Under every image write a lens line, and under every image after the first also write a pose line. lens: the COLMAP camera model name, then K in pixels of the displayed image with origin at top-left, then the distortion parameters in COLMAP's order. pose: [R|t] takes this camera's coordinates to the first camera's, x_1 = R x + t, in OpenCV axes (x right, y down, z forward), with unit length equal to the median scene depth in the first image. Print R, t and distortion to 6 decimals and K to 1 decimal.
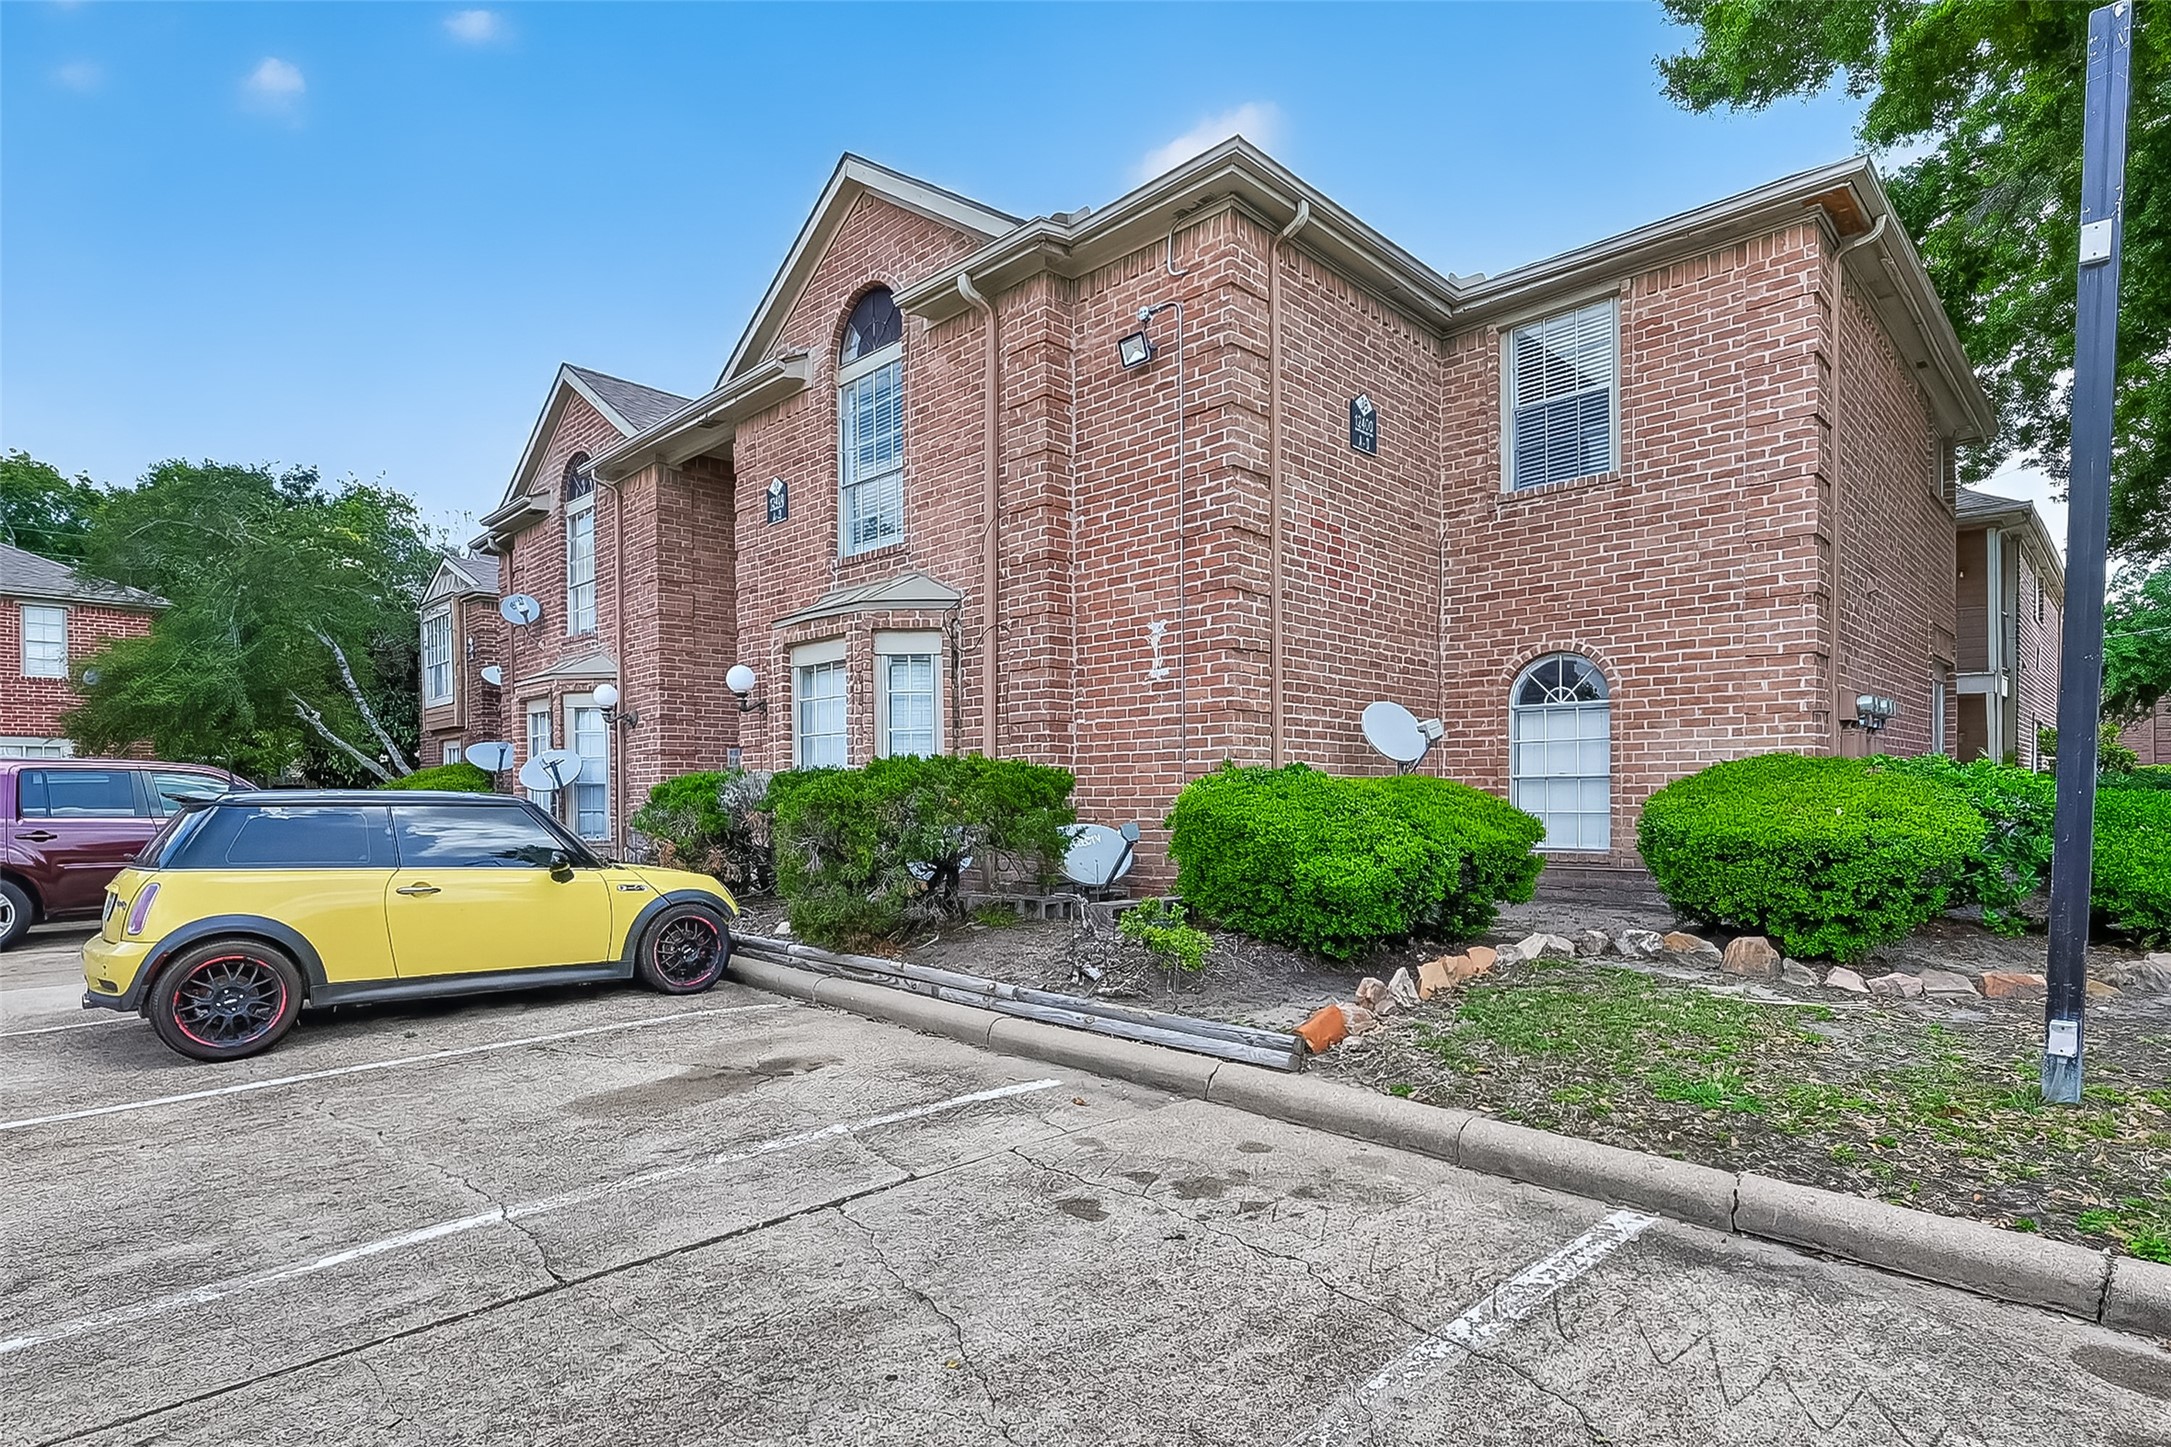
lens RADIAL K [[1100.8, 0, 1079.7], [0, 1100.8, 804.8], [0, 0, 1]] dist [0.001621, 0.000167]
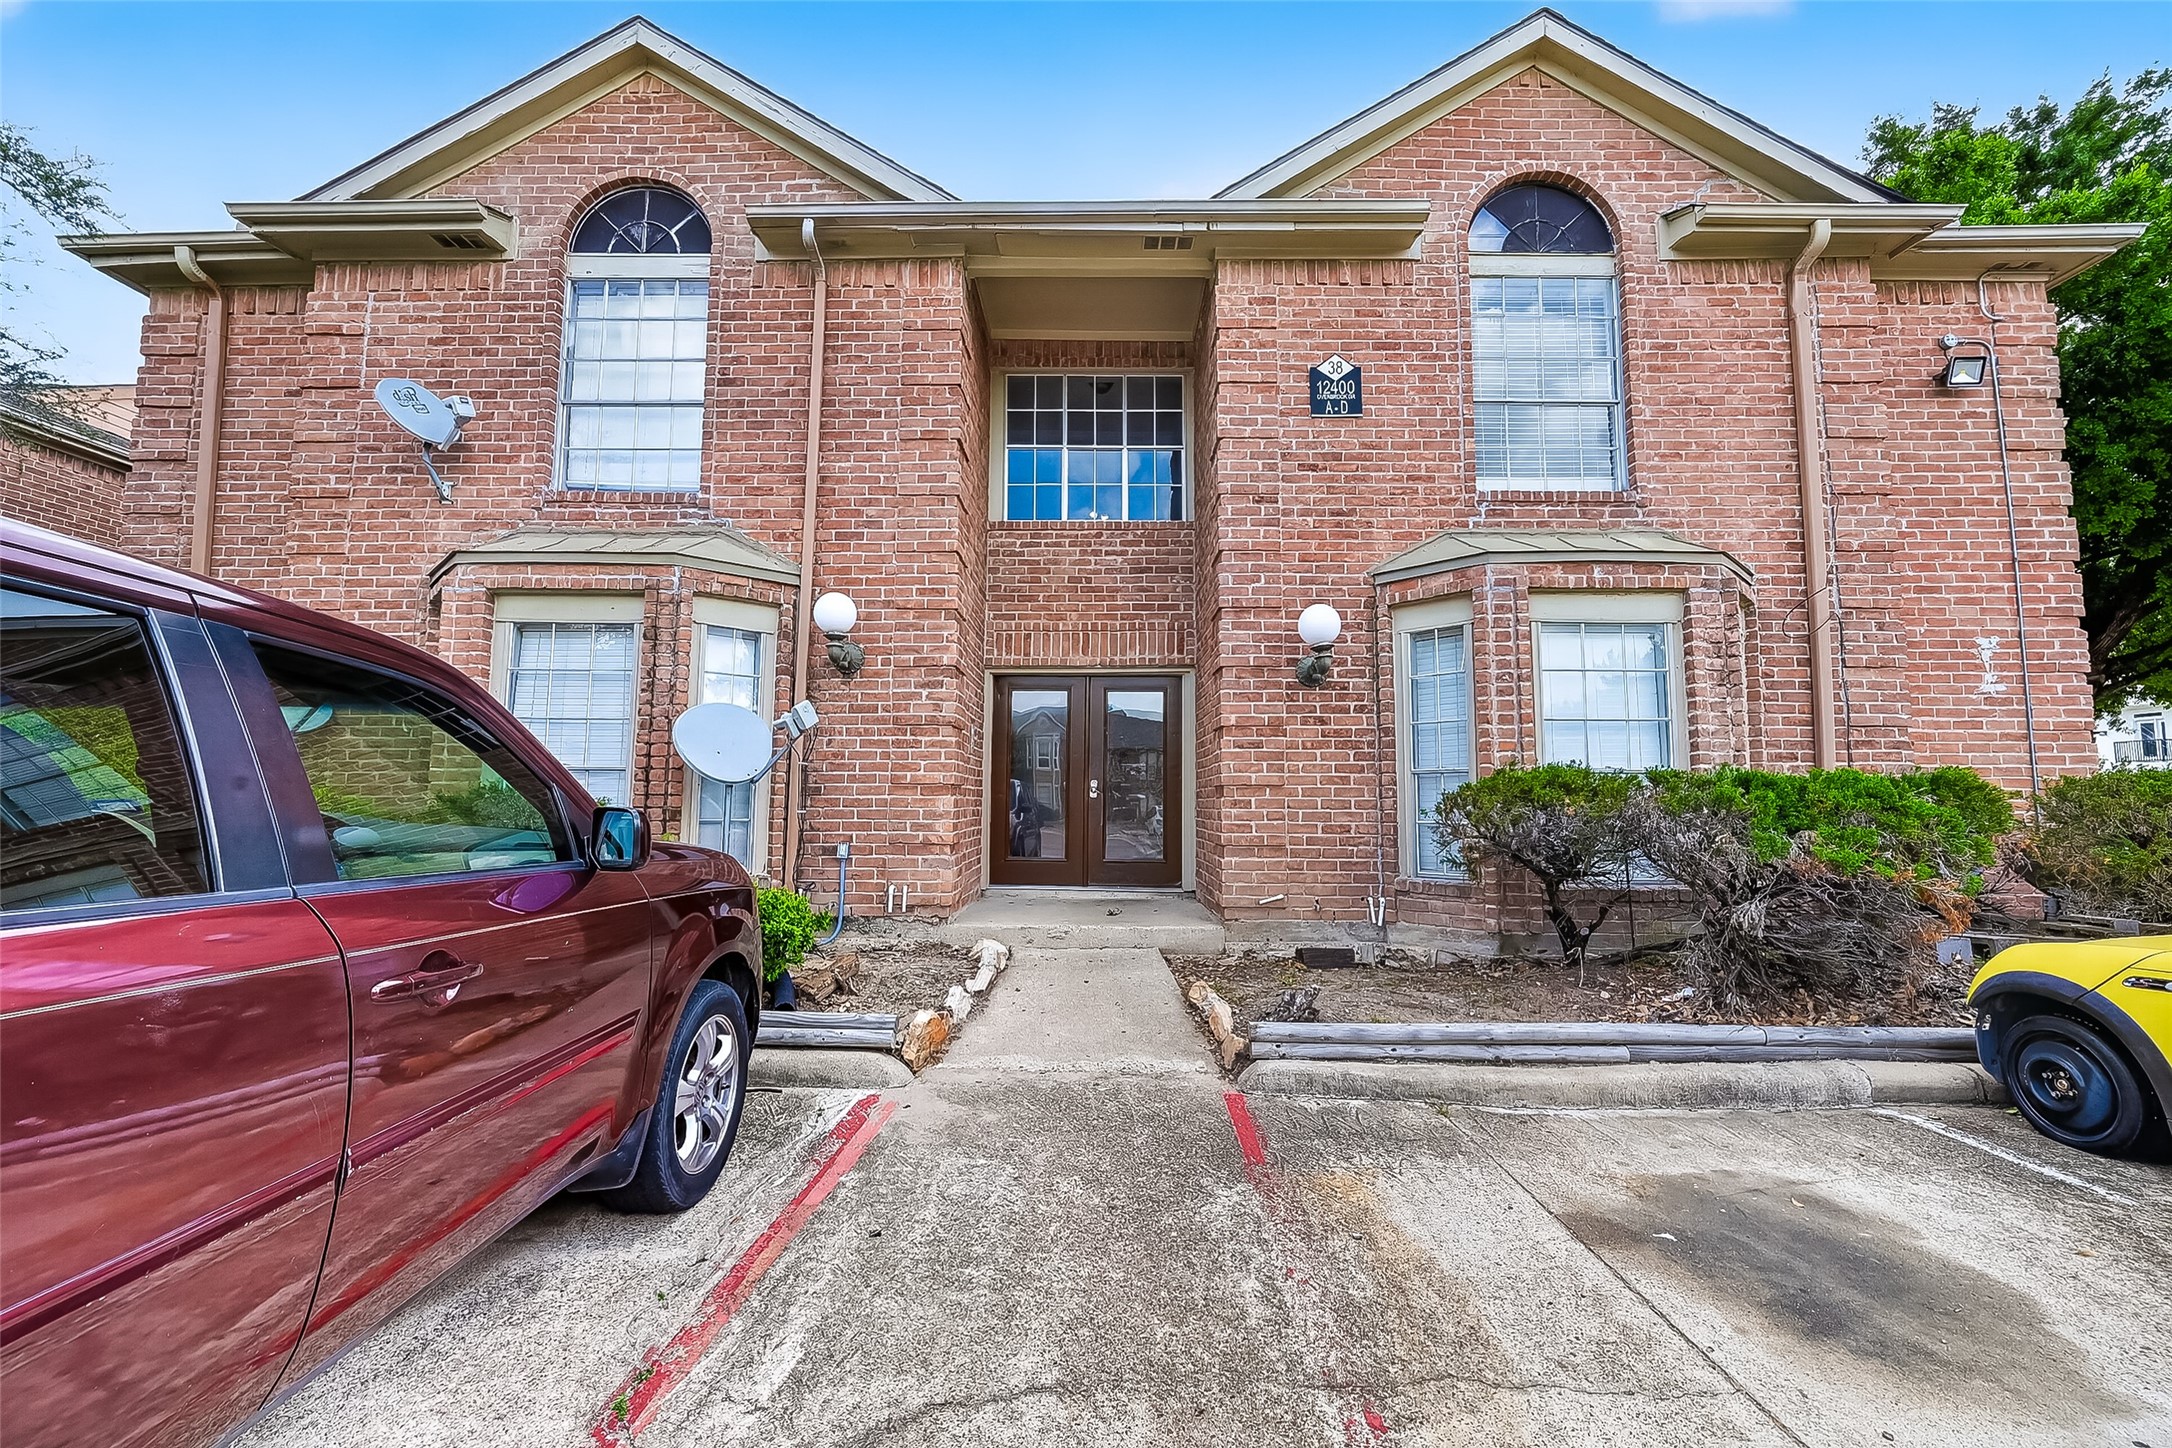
lens RADIAL K [[868.2, 0, 1087.2], [0, 868.2, 726.8], [0, 0, 1]] dist [-0.007088, 0.000056]
pose [[0.719151, 0.078281, 0.690430, -0.843347], [-0.002004, 0.993863, -0.110597, 0.002218], [-0.694851, 0.078152, 0.714894, 0.814944]]
